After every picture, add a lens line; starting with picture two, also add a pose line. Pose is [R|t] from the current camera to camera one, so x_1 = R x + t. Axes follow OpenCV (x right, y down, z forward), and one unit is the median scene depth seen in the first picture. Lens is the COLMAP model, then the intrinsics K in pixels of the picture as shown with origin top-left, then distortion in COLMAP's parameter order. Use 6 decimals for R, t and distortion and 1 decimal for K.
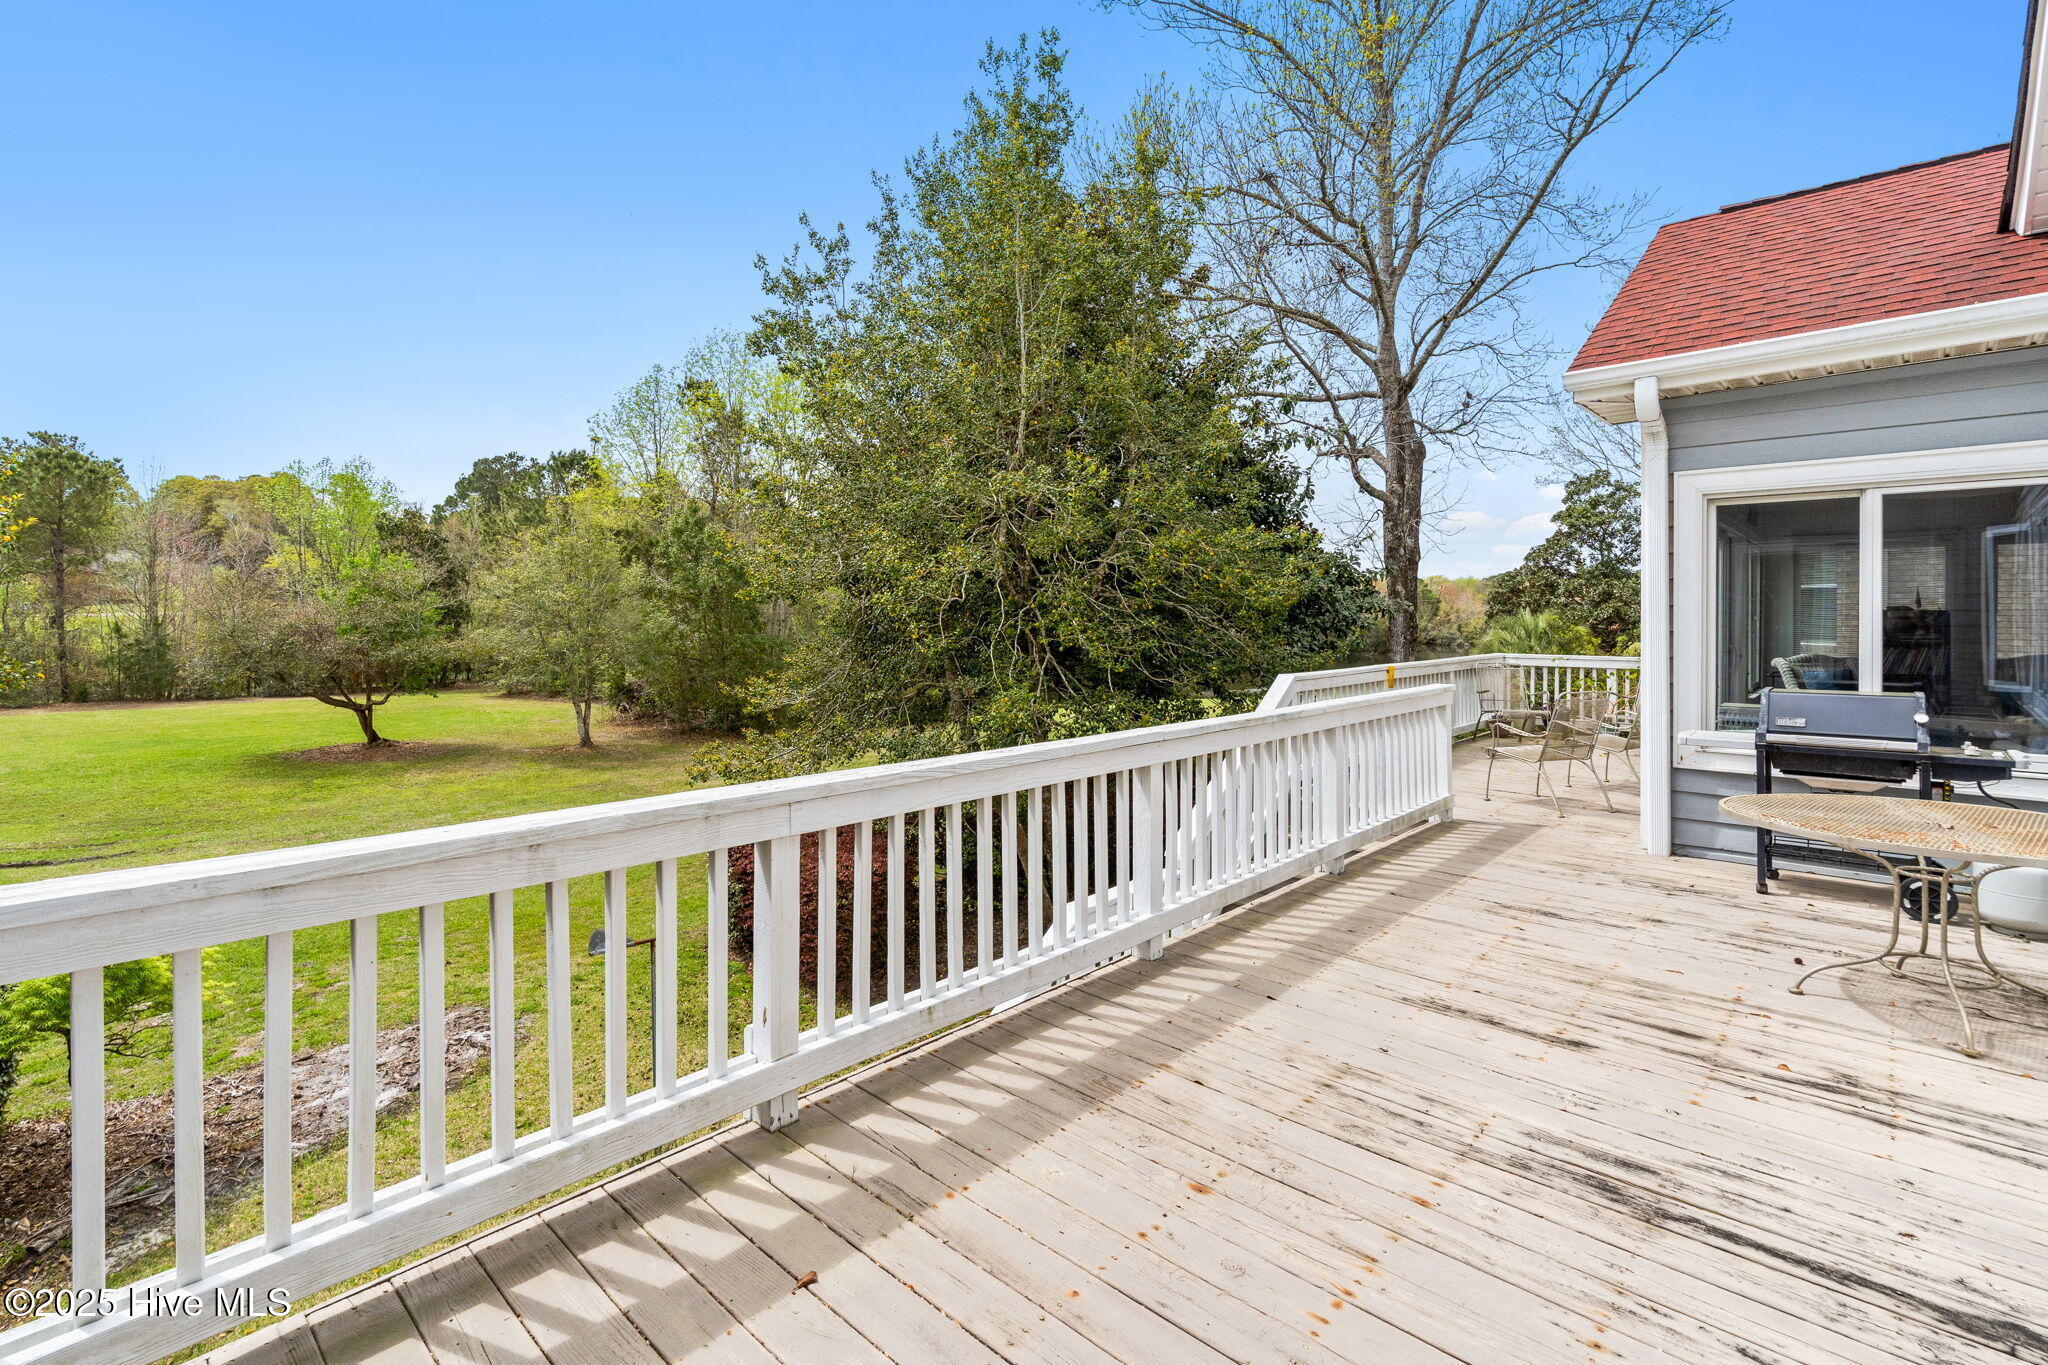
lens RADIAL K [[945.5, 0, 1023.3], [0, 945.5, 618.4], [0, 0, 1]] dist [0.002701, -0.000146]
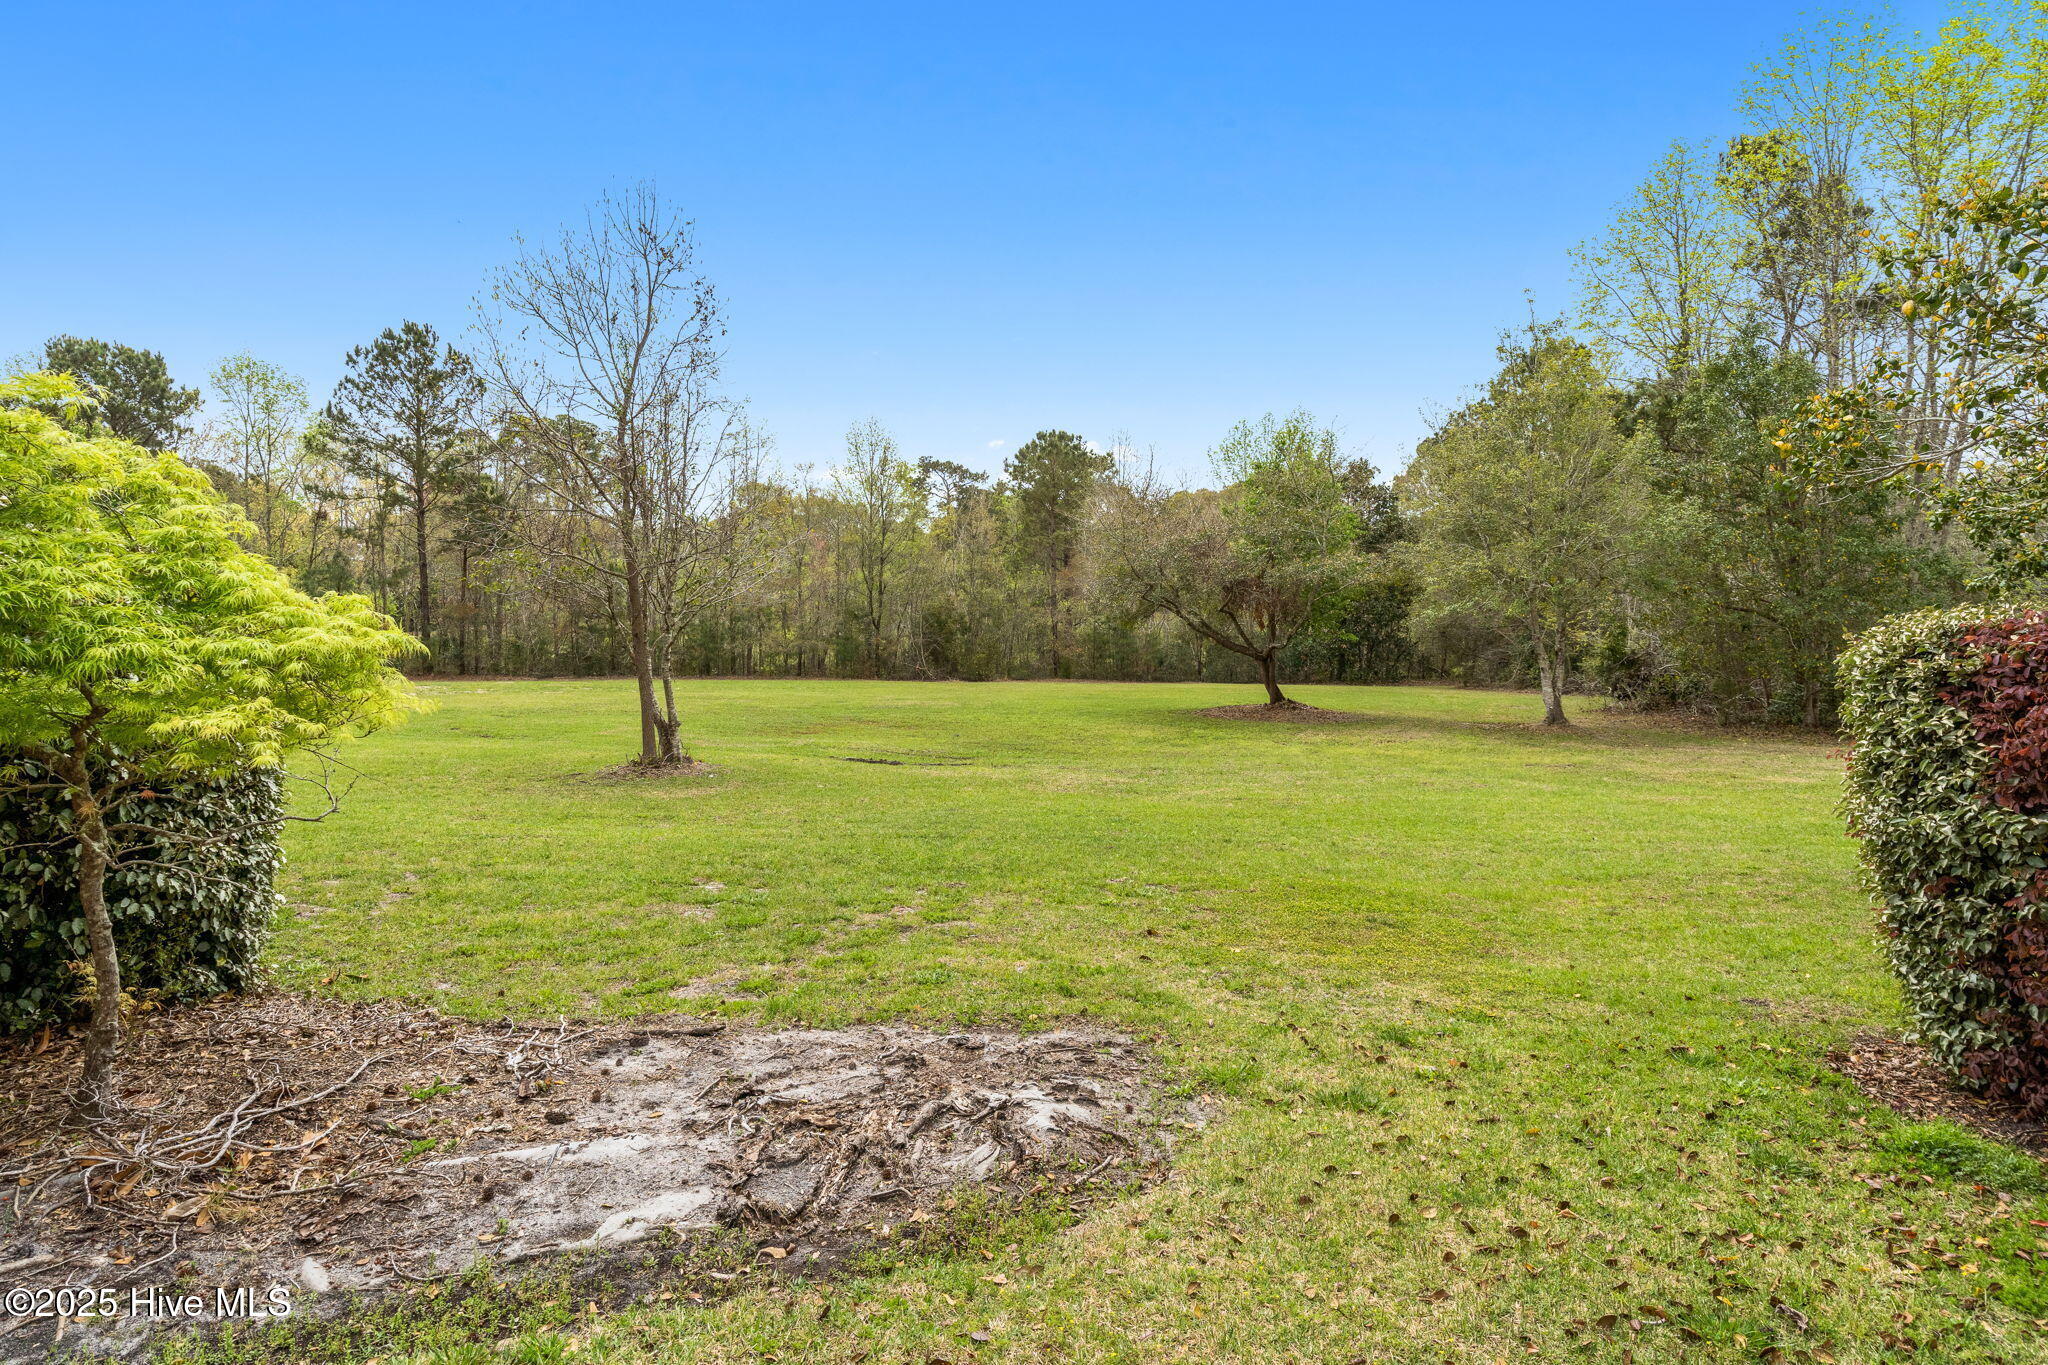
lens RADIAL K [[1177.5, 0, 1015.5], [0, 1177.5, 671.8], [0, 0, 1]] dist [-0.002902, -0.005137]
pose [[0.634026, 0.014665, -0.773172, -0.096595], [-0.006790, 0.999887, 0.013397, 0.099234], [0.773282, -0.003244, 0.634054, 0.254034]]
